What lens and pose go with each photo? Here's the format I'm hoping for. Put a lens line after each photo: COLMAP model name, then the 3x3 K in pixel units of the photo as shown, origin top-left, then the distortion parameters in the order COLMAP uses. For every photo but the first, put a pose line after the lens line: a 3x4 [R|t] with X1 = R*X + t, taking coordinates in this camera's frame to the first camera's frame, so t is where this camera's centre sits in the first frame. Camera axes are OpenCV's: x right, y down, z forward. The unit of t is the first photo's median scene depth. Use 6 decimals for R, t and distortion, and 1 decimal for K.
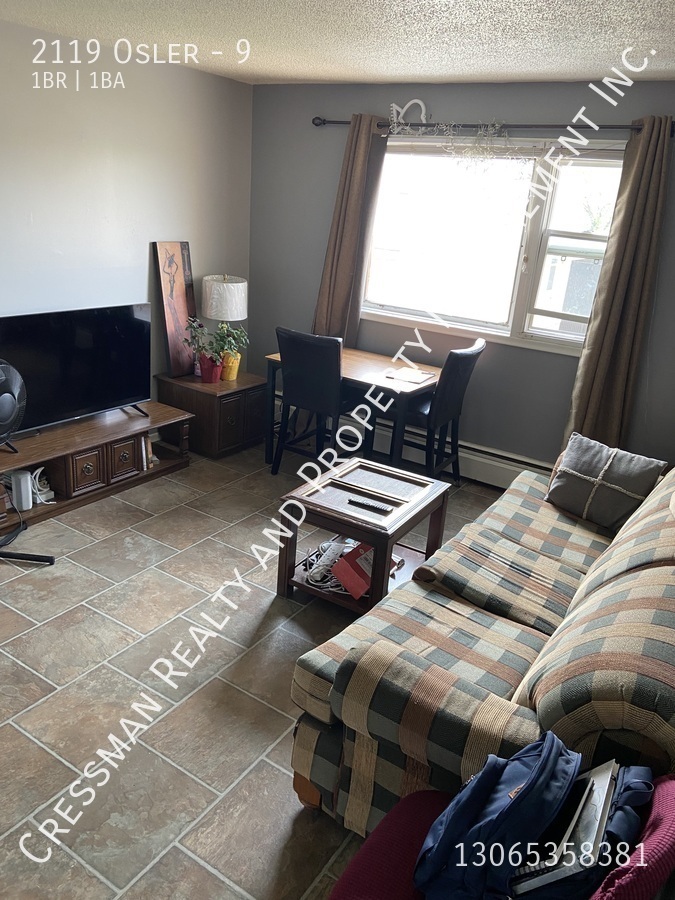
lens RADIAL K [[681.7, 0, 340.4], [0, 681.7, 447.4], [0, 0, 1]] dist [0.139931, -0.167752]
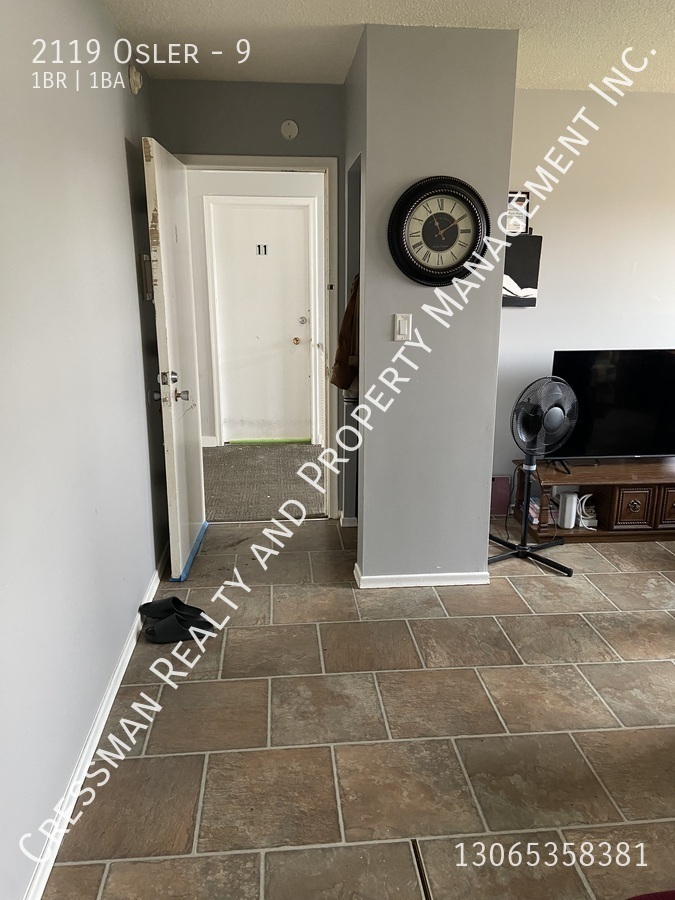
lens RADIAL K [[681.7, 0, 340.4], [0, 681.7, 447.4], [0, 0, 1]] dist [0.139931, -0.167752]
pose [[0.621478, 0.115925, -0.774808, 0.147522], [-0.232473, 0.971735, -0.041079, 0.096003], [0.748146, 0.205652, 0.630861, 0.041068]]
